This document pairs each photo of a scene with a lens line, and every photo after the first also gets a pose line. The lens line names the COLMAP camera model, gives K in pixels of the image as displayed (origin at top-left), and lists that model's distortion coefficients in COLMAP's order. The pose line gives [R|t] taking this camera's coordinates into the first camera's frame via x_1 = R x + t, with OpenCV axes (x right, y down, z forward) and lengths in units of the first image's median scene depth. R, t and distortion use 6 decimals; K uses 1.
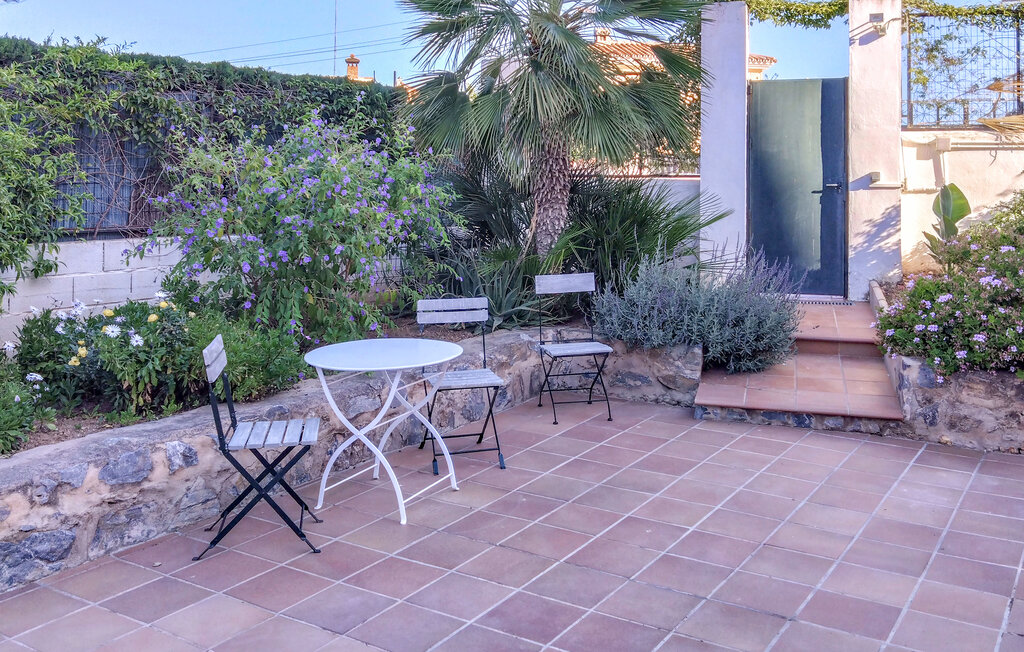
lens RADIAL K [[3584.3, 0, 502.5], [0, 3584.3, 318.6], [0, 0, 1]] dist [0.804221, 0.000000]
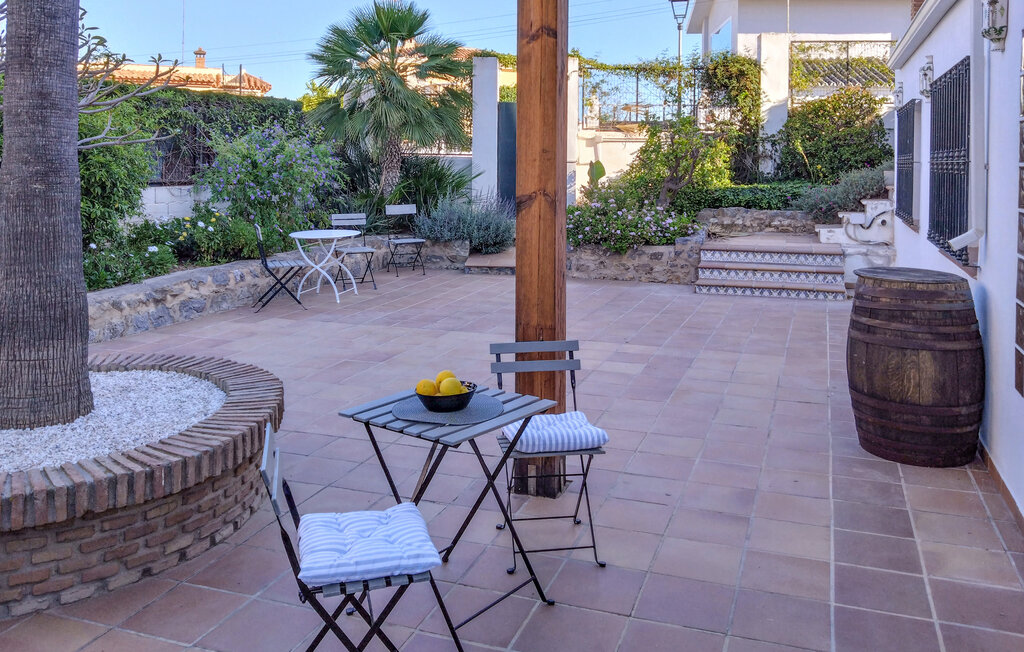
lens RADIAL K [[3584.3, 0, 514.7], [0, 3584.3, 334.5], [0, 0, 1]] dist [0.804221, 0.000000]
pose [[0.998295, -0.000147, 0.058378, -0.035234], [-0.000573, 0.999924, 0.012306, 0.034667], [-0.058376, -0.012318, 0.998219, -0.975199]]
